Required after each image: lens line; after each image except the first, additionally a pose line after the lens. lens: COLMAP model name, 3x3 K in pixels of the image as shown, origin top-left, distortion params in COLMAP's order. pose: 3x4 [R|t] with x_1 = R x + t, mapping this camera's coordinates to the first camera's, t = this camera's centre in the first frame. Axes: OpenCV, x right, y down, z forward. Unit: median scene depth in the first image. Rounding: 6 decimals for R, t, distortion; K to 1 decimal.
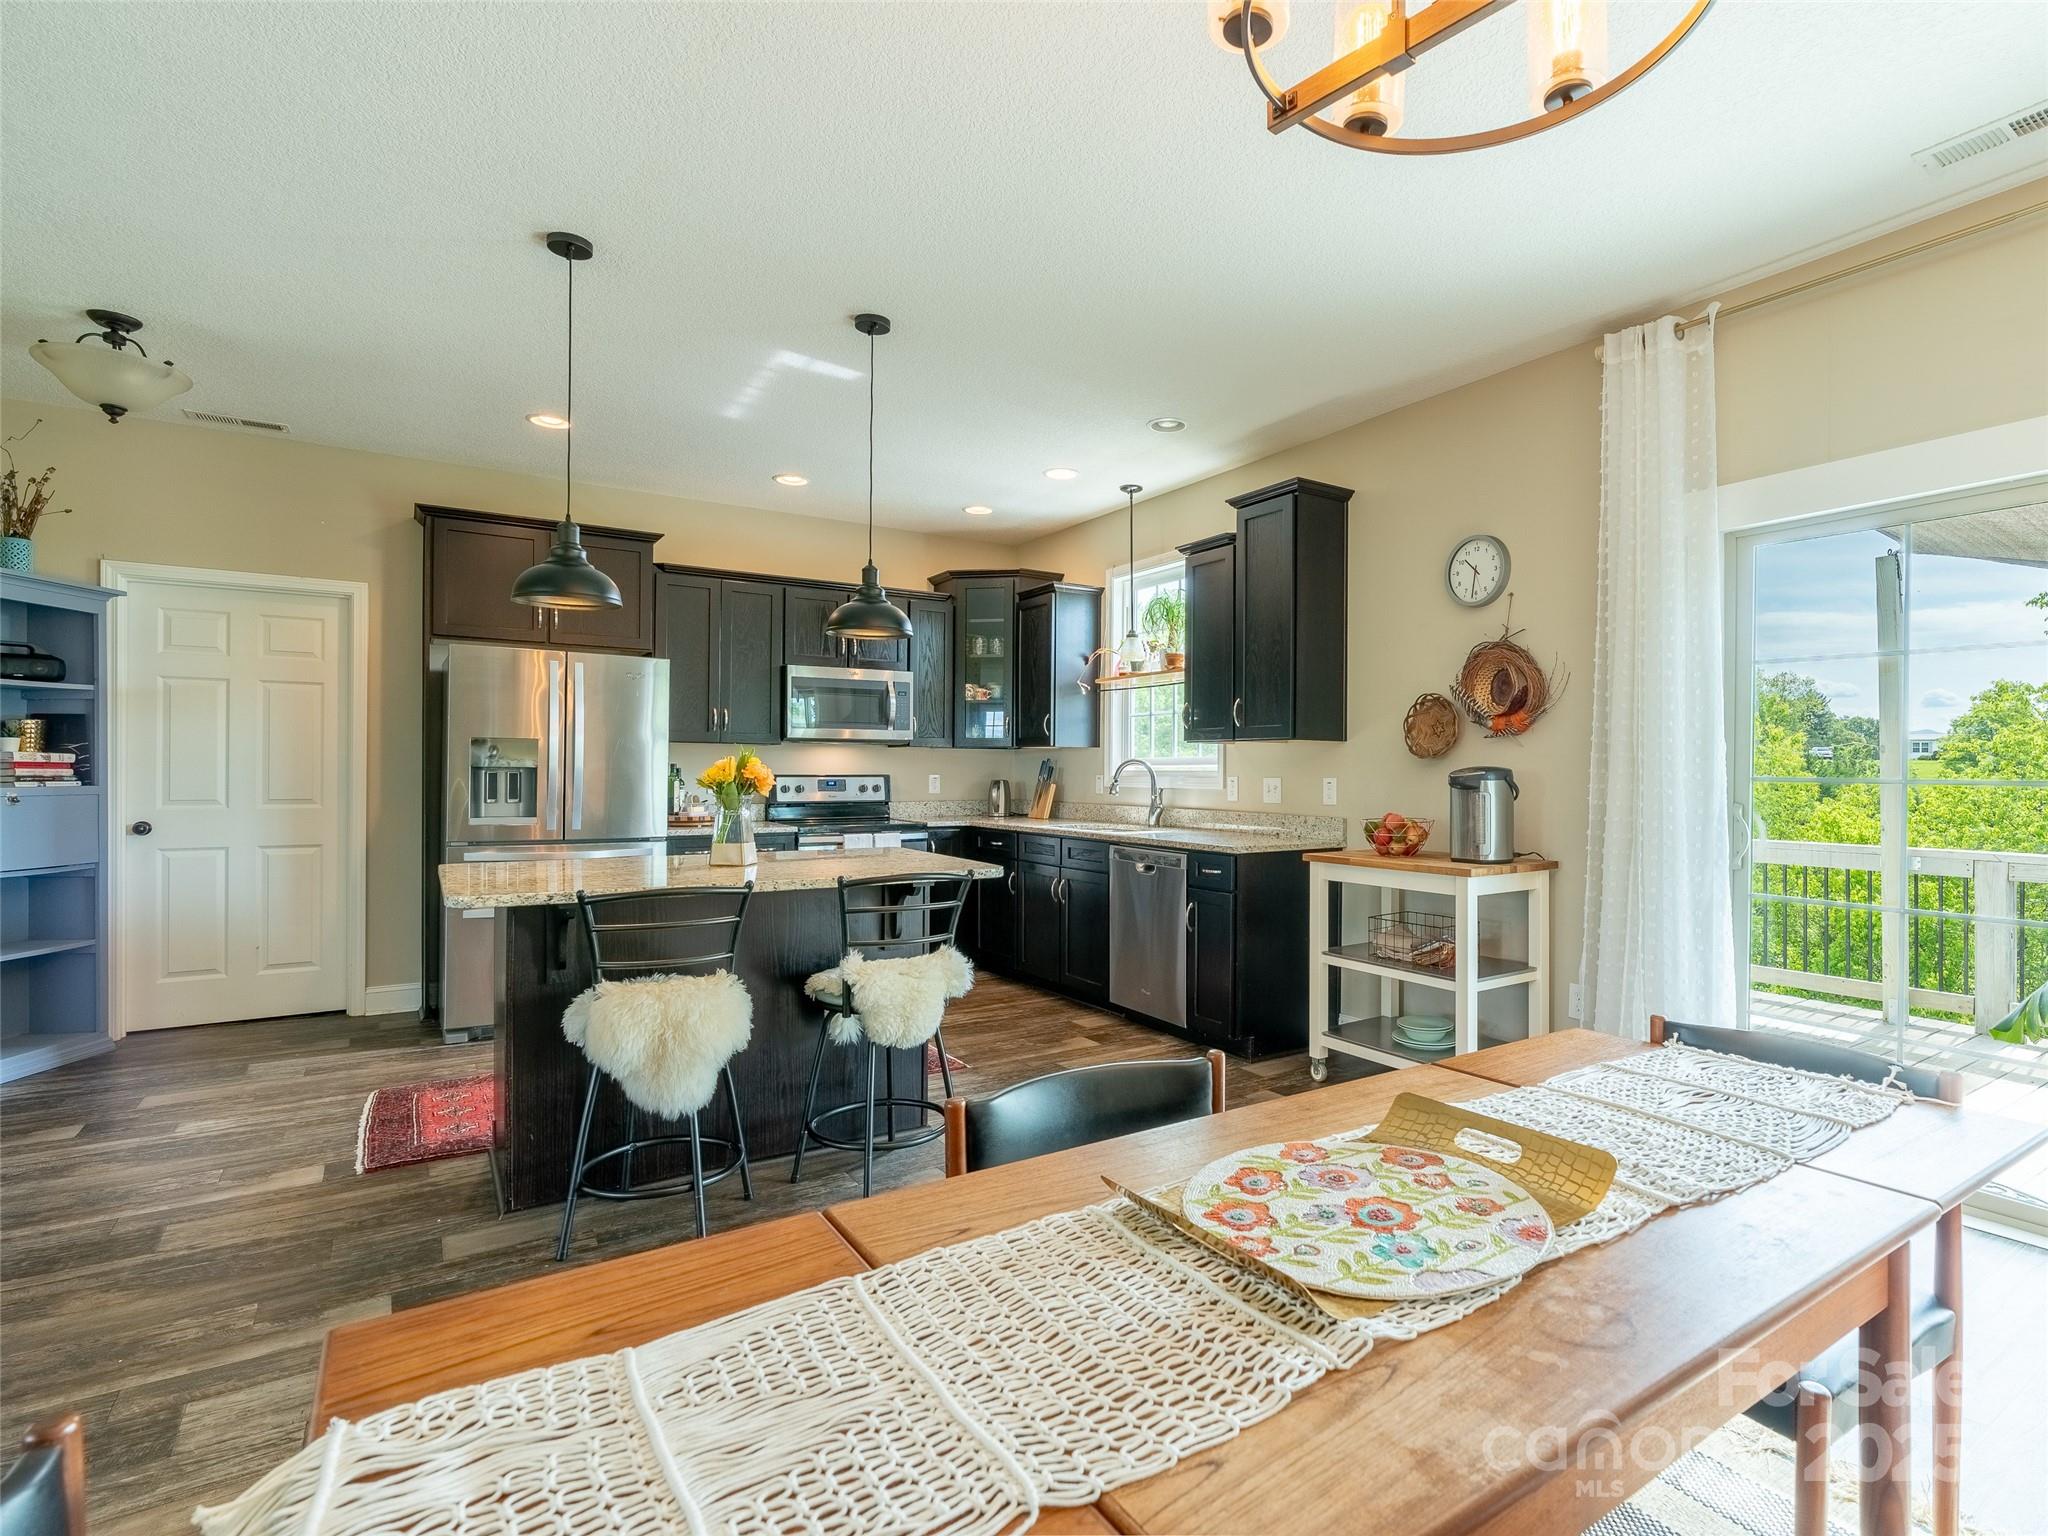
lens RADIAL K [[1131.3, 0, 1024.0], [0, 1131.3, 768.0], [0, 0, 1]] dist [0.000456, 0.000299]
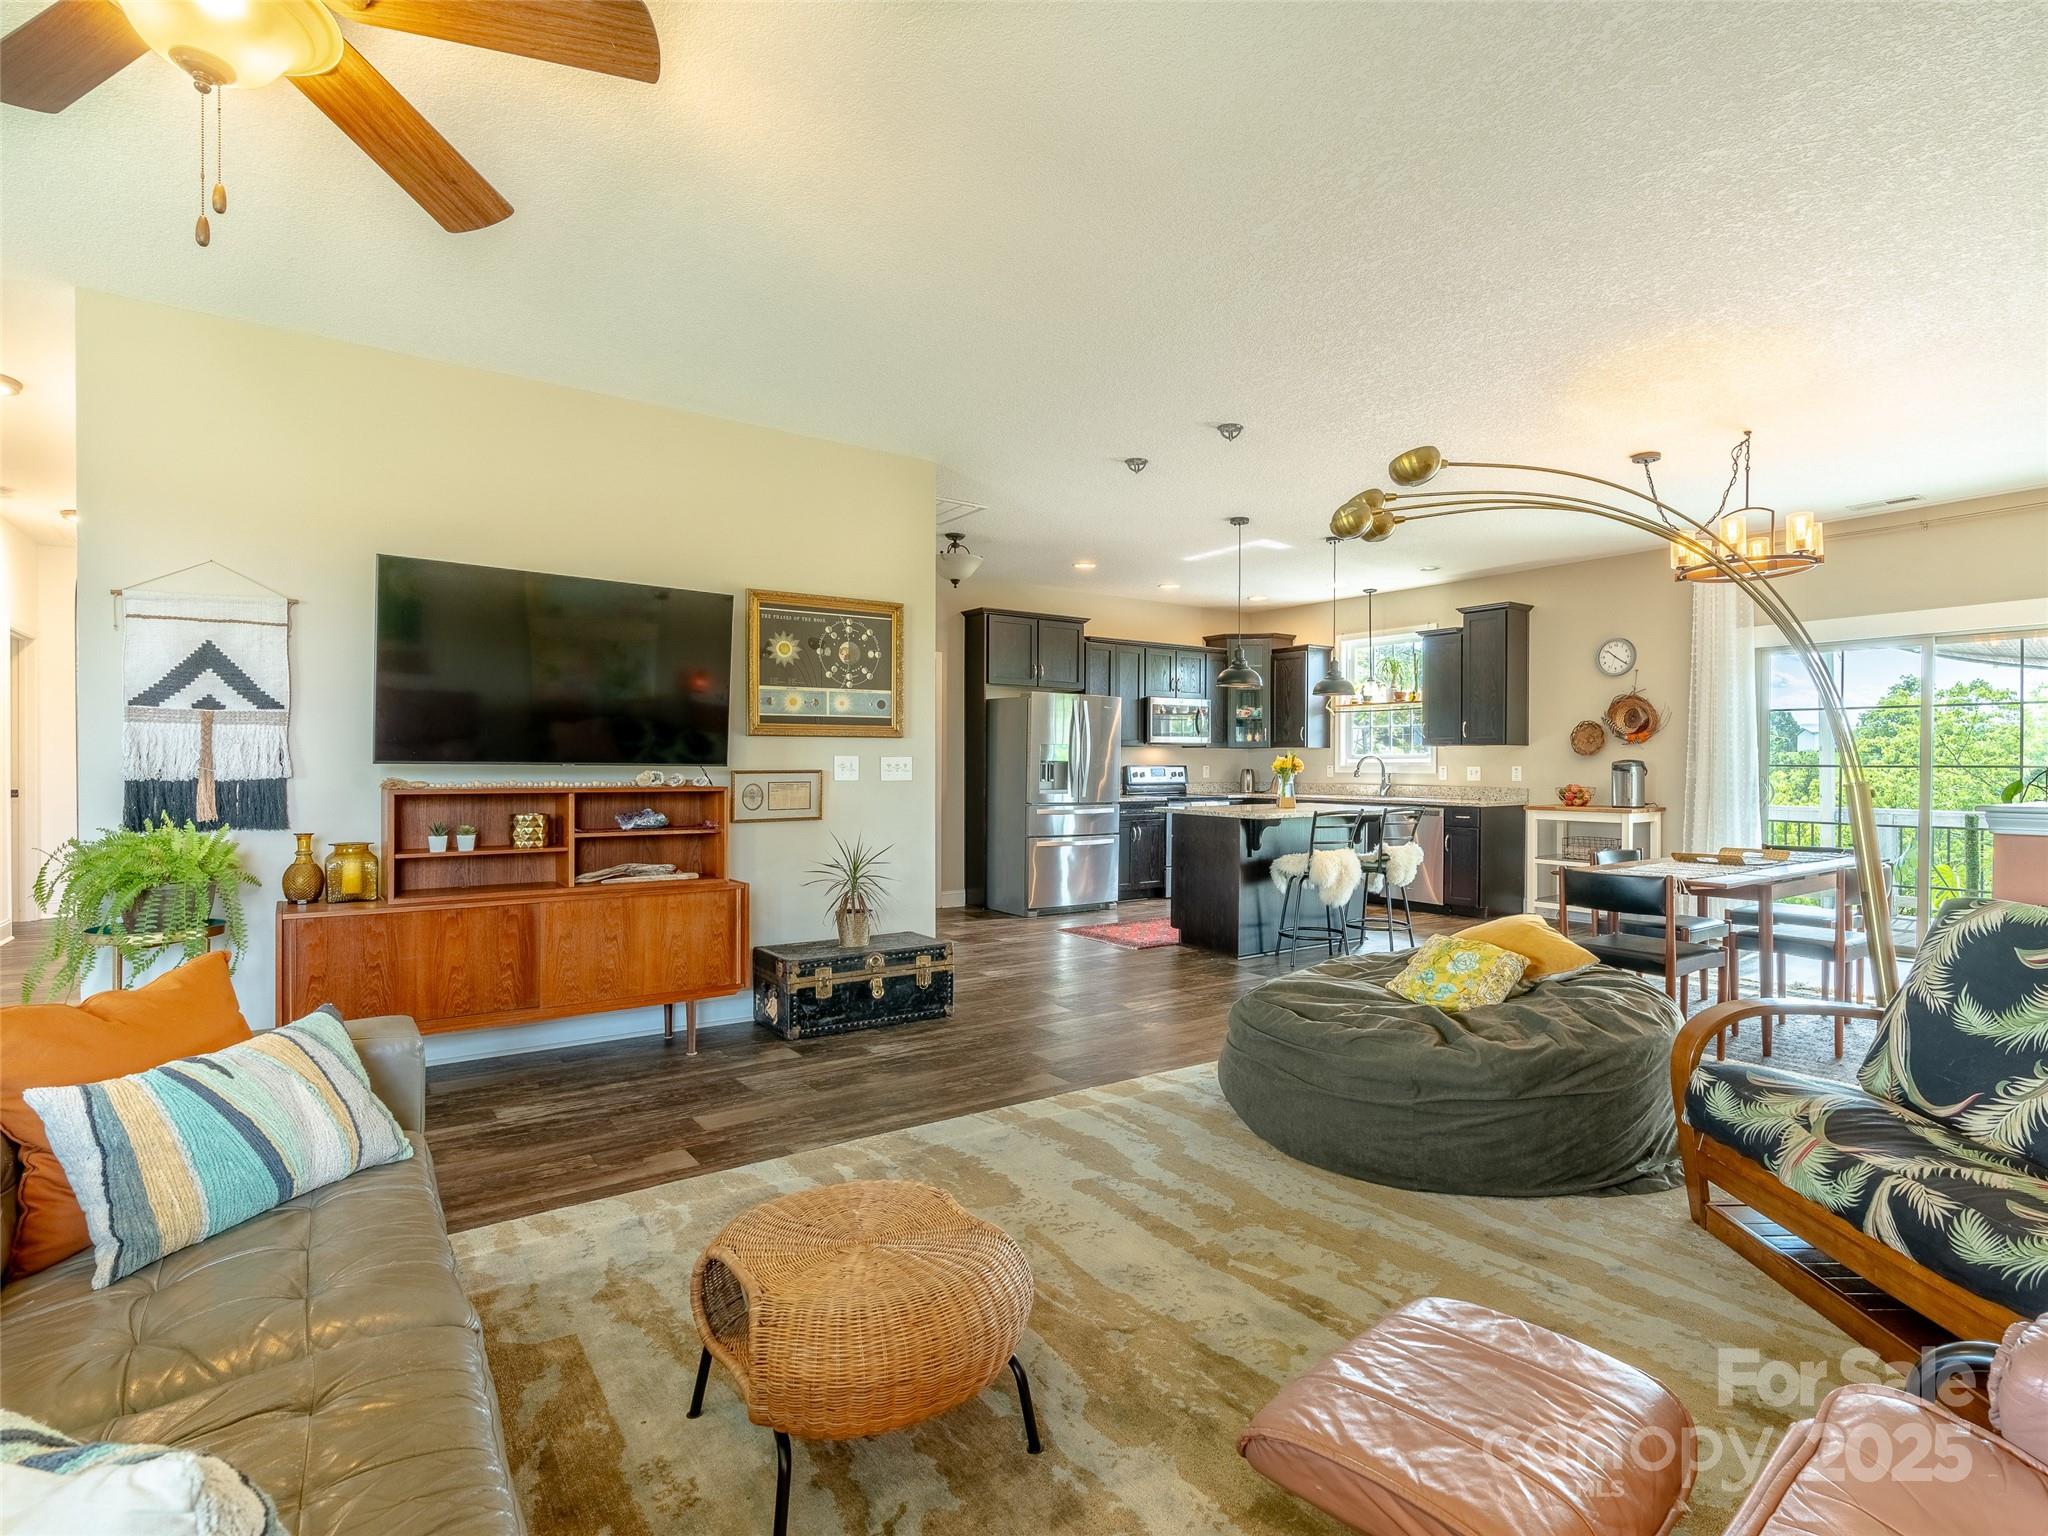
lens RADIAL K [[1041.4, 0, 1038.4], [0, 1041.4, 768.7], [0, 0, 1]] dist [-0.001358, -0.000145]
pose [[0.999728, -0.001079, 0.023278, -0.592129], [0.000950, 0.999984, 0.005546, 0.003208], [-0.023284, -0.005523, 0.999714, -0.705357]]
